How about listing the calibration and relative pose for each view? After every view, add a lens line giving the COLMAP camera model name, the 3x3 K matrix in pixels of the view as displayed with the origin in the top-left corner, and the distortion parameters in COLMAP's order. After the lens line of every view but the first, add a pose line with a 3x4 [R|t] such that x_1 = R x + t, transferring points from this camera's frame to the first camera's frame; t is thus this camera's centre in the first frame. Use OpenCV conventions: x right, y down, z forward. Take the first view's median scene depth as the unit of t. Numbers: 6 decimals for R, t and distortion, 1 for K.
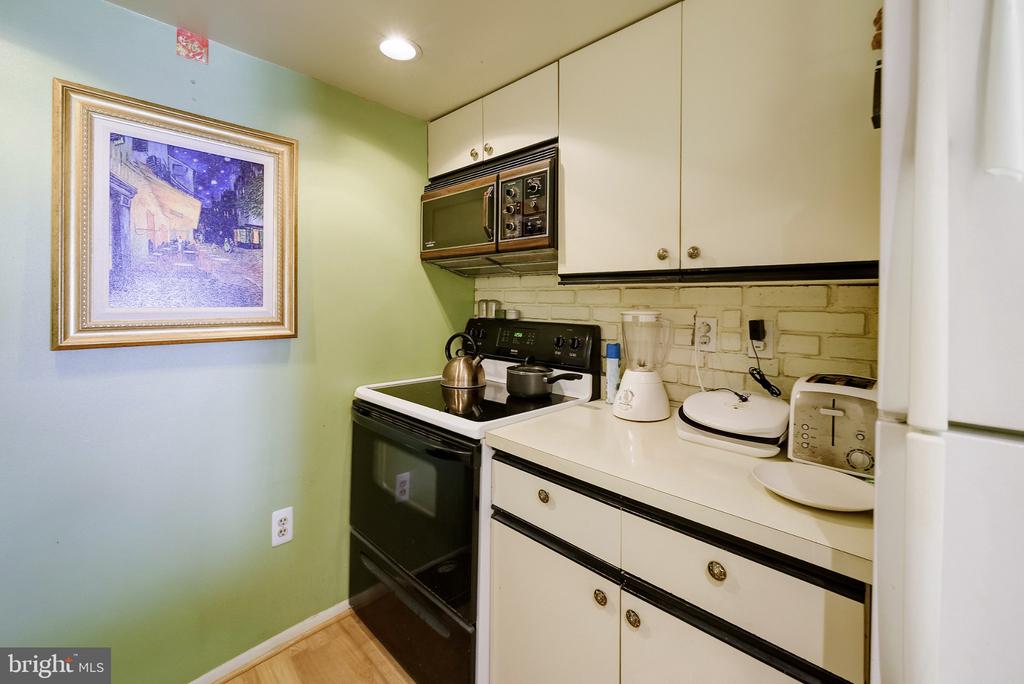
lens RADIAL K [[422.5, 0, 510.8], [0, 422.5, 295.7], [0, 0, 1]] dist [-0.002178, -0.000853]
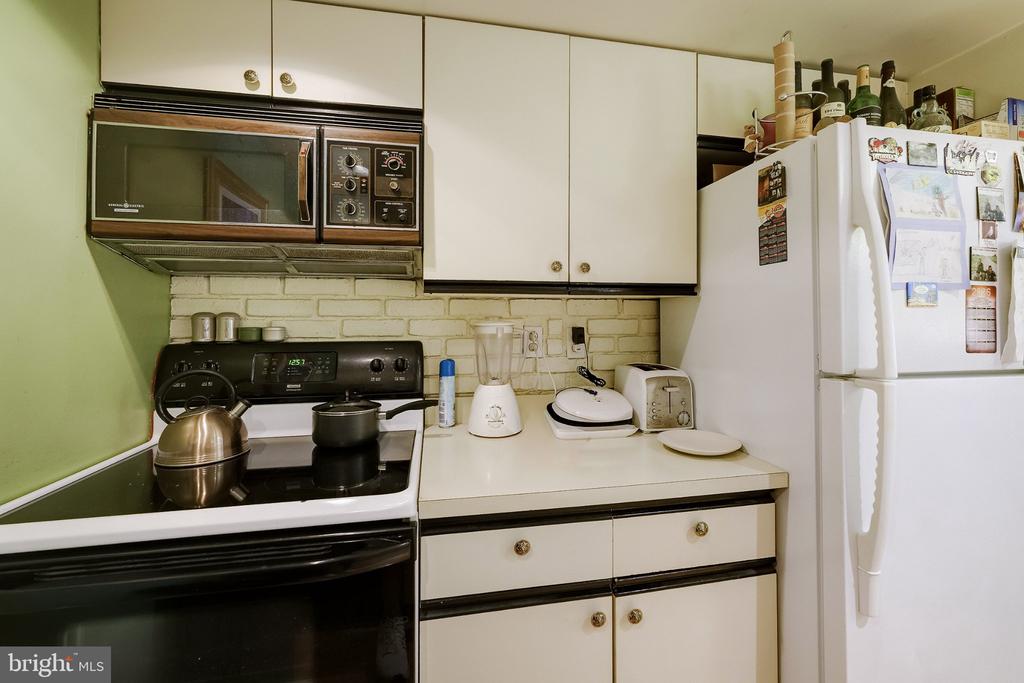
lens RADIAL K [[422.5, 0, 516.9], [0, 422.5, 305.3], [0, 0, 1]] dist [-0.002178, -0.000853]
pose [[0.574106, 0.005207, 0.818765, -0.421759], [-0.001475, 0.999985, -0.005326, 0.002097], [-0.818780, 0.001850, 0.574105, 0.368099]]
